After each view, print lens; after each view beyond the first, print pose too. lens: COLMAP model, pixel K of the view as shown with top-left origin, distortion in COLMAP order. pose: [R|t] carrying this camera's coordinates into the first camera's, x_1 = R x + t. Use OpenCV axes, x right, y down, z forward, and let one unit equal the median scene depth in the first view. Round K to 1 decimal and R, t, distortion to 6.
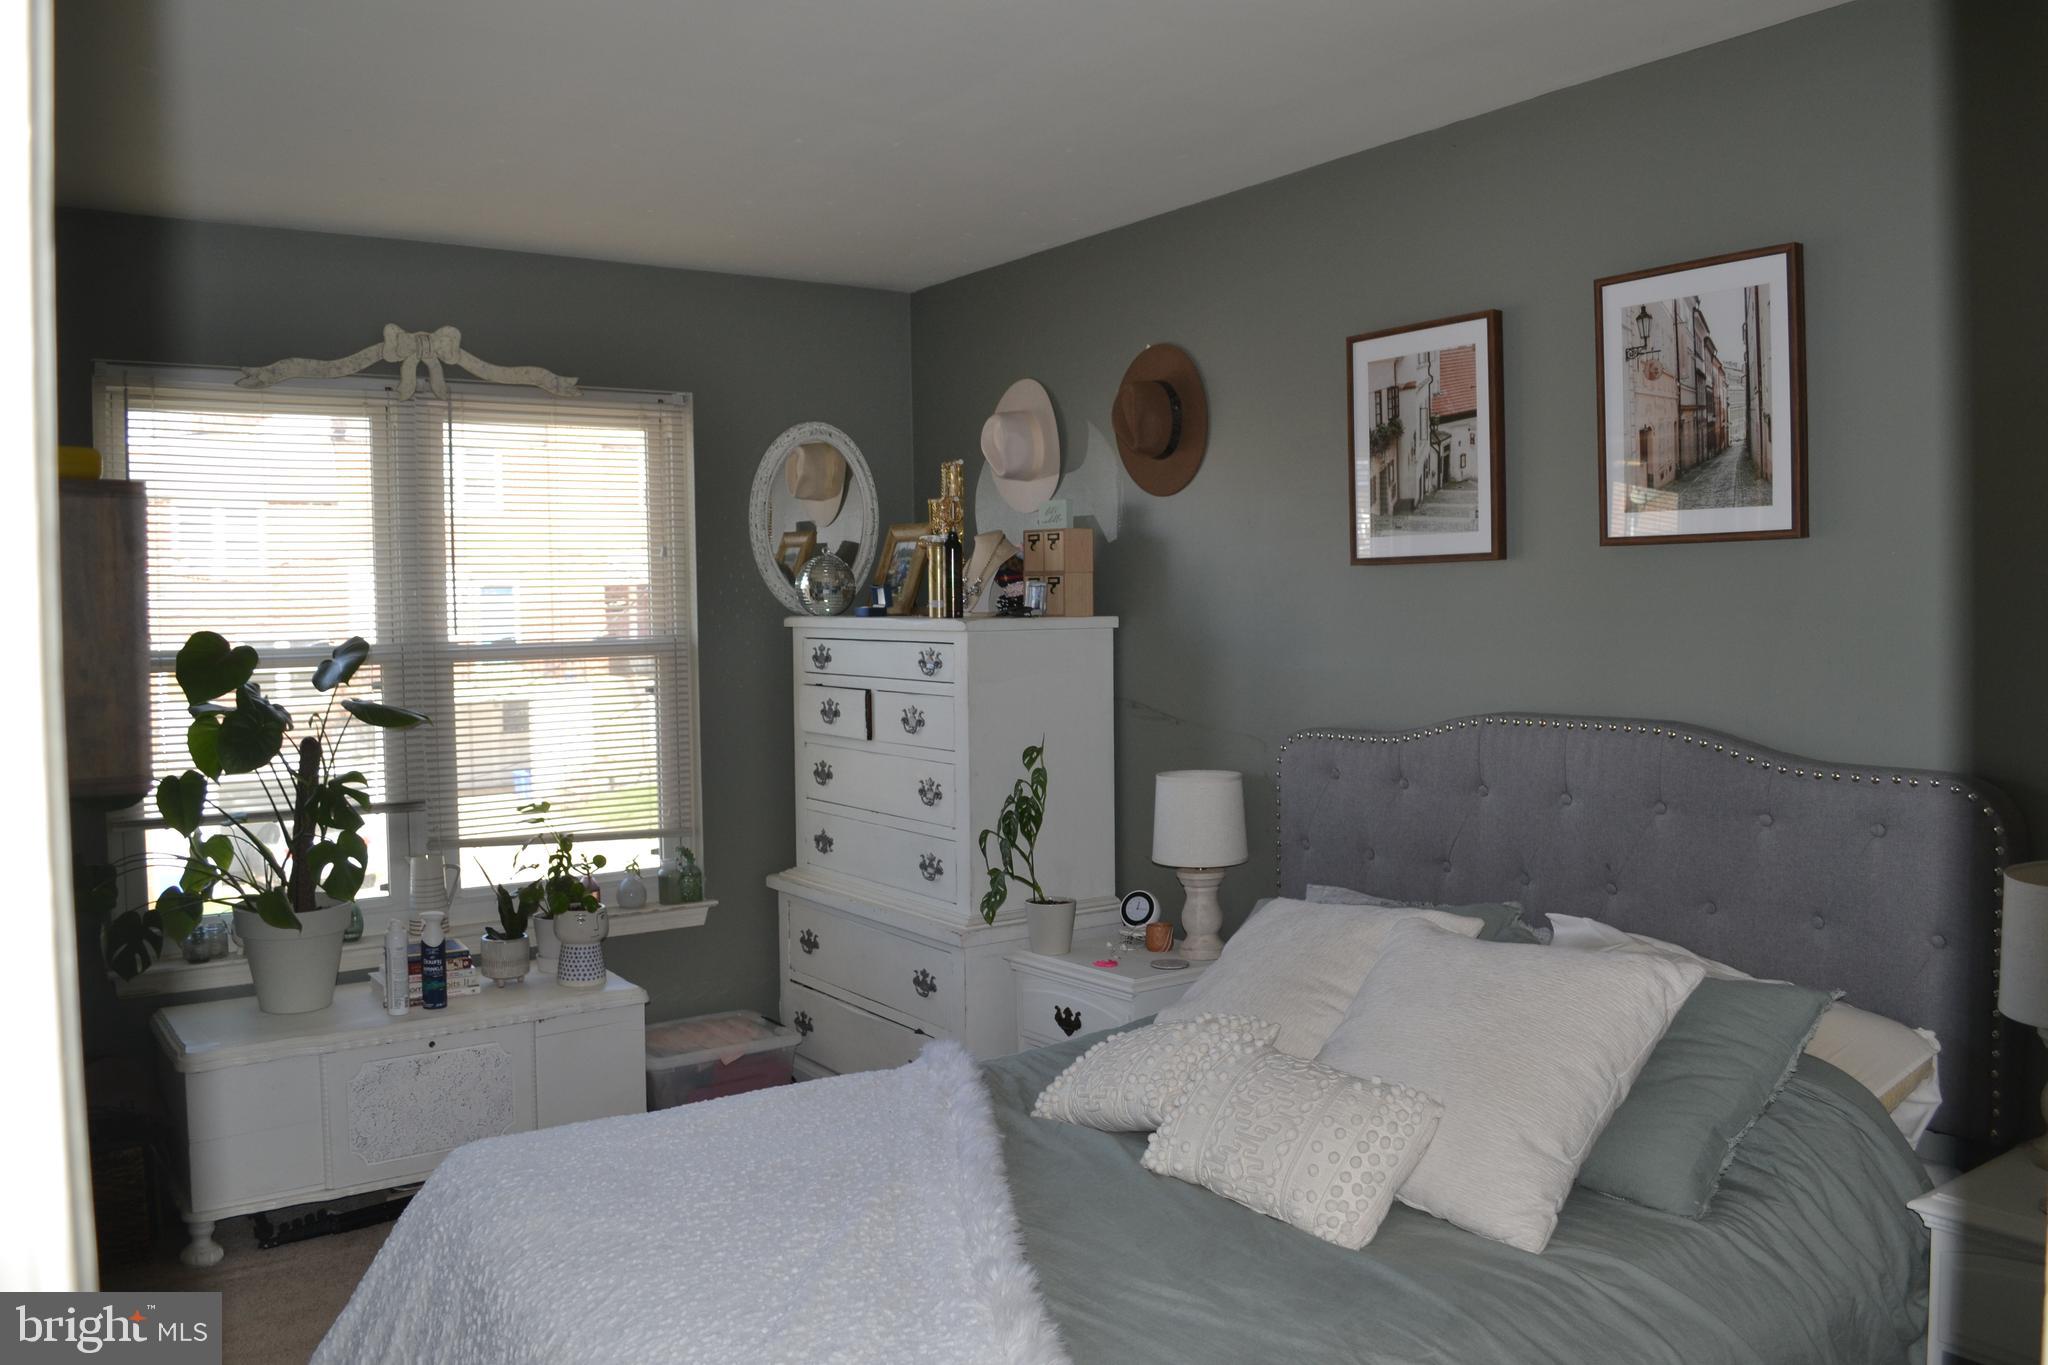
lens RADIAL K [[1622.7, 0, 1024.0], [0, 1622.7, 682.5], [0, 0, 1]] dist [-0.072189, -0.003185]
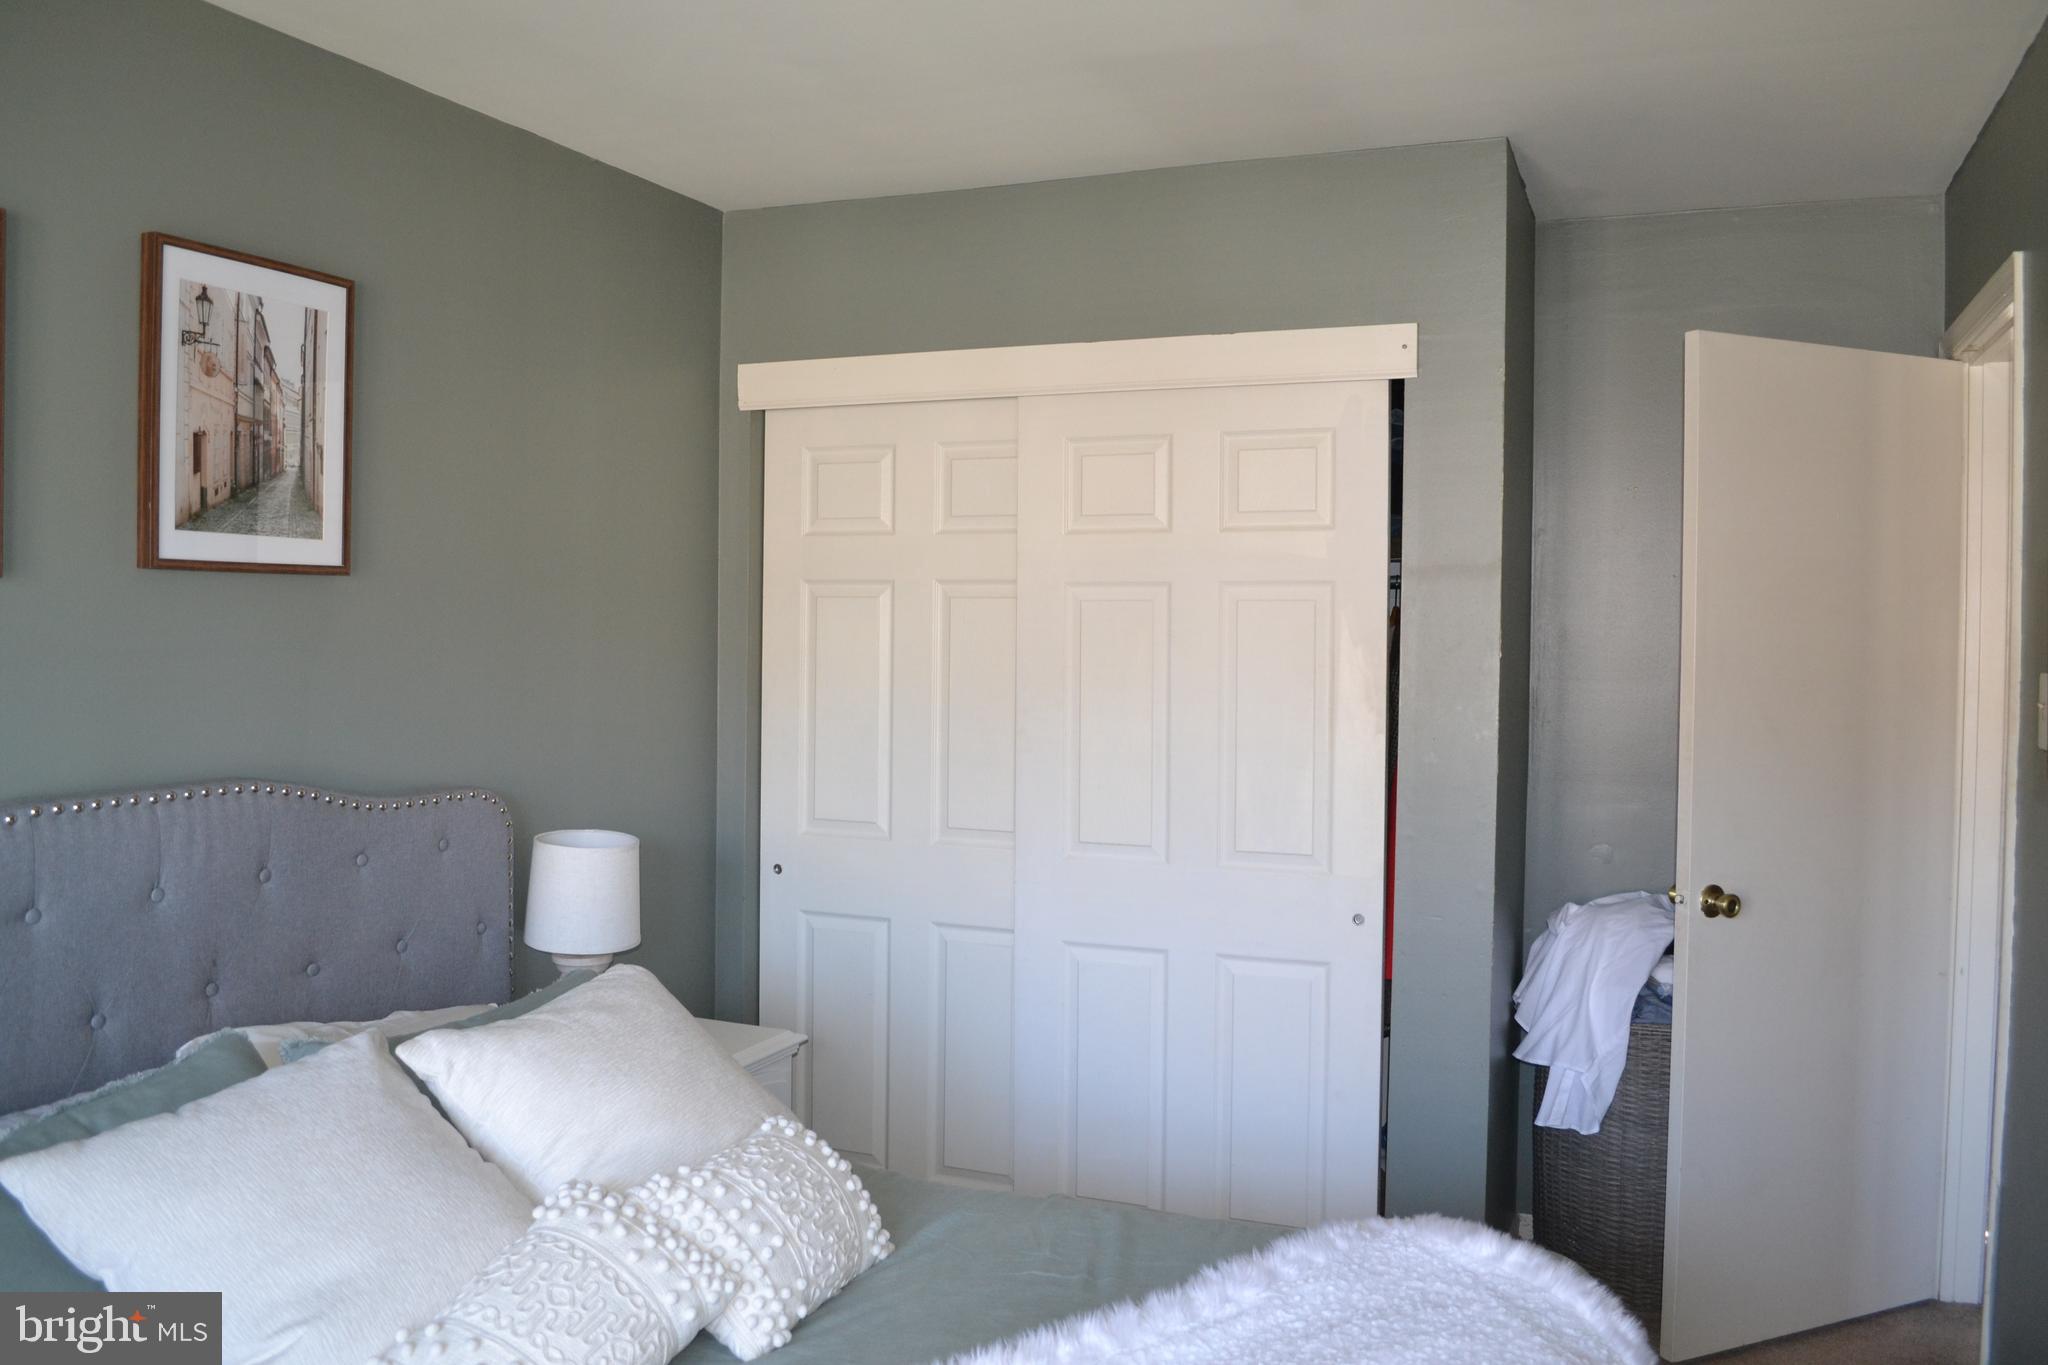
lens RADIAL K [[1622.7, 0, 1024.0], [0, 1622.7, 682.5], [0, 0, 1]] dist [-0.072189, -0.003185]
pose [[-0.552377, -0.024318, 0.833240, -0.563115], [0.040550, 0.997607, 0.055996, -0.059309], [-0.832608, 0.064719, -0.550069, 1.147846]]
